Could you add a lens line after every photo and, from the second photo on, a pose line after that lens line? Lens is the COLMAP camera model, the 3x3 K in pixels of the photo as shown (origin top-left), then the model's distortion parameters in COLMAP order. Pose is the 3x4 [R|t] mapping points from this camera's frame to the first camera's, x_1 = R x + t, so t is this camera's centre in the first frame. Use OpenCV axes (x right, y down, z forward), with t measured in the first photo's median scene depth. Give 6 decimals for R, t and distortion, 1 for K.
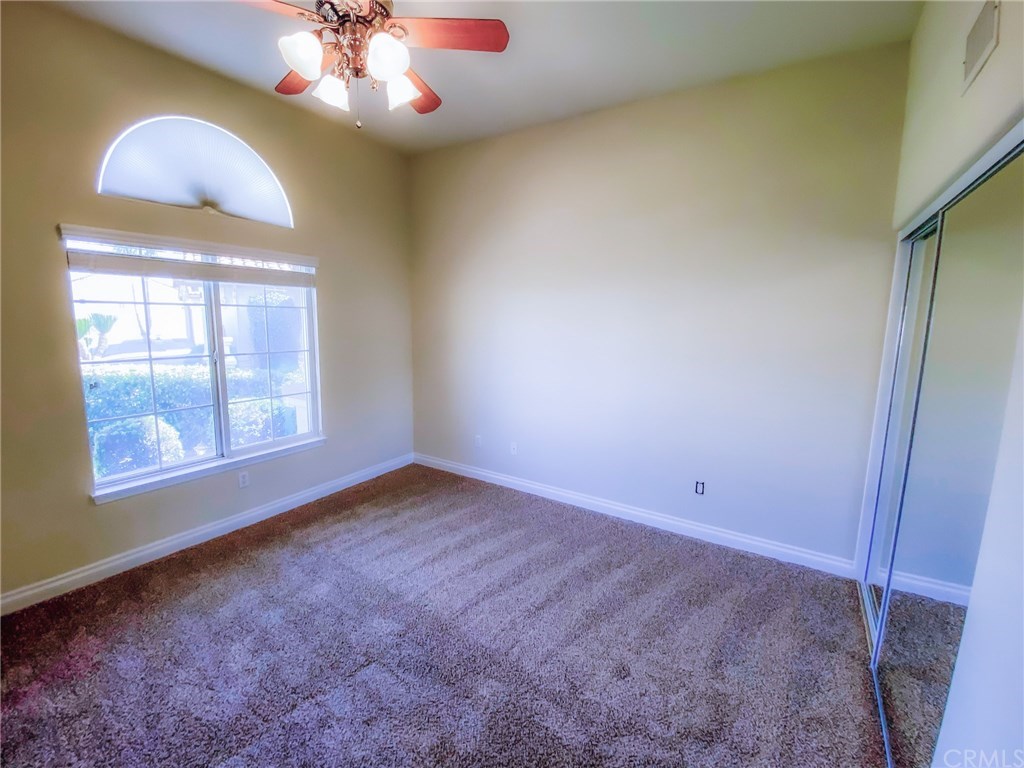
lens RADIAL K [[409.7, 0, 503.5], [0, 409.7, 378.3], [0, 0, 1]] dist [0.041806, -0.017641]
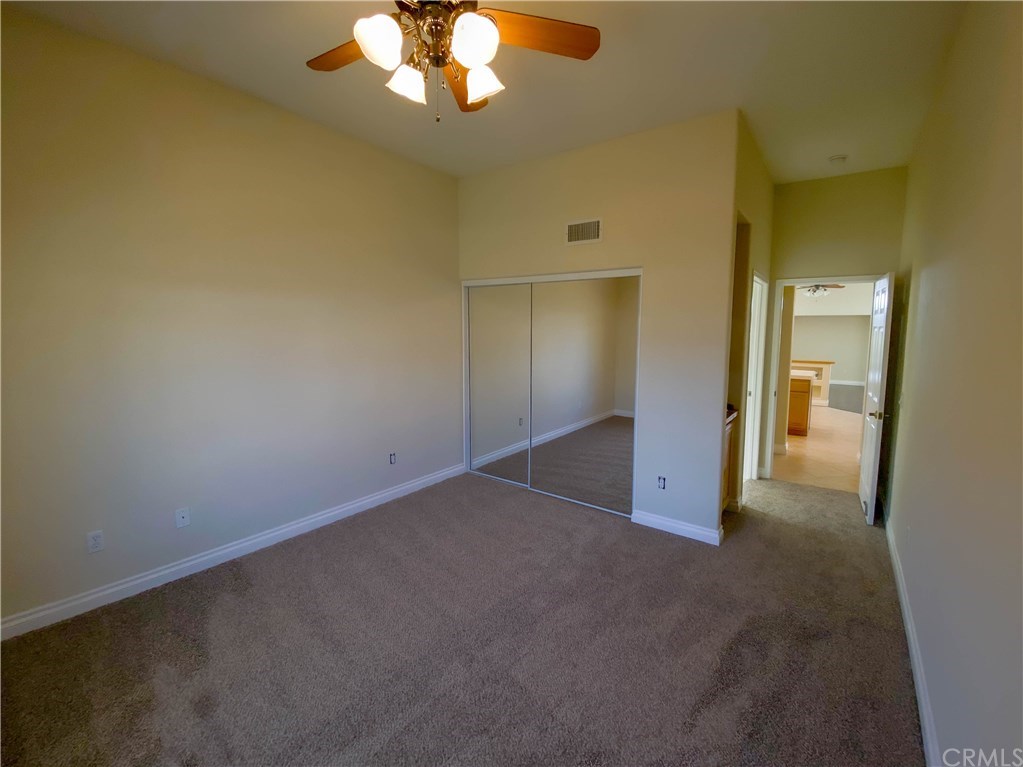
lens RADIAL K [[409.3, 0, 503.0], [0, 409.3, 377.8], [0, 0, 1]] dist [0.041806, -0.017641]
pose [[0.160566, -0.132378, 0.978108, -0.728816], [0.141916, 0.983765, 0.109846, -0.074275], [-0.976769, 0.121172, 0.176745, 0.459811]]
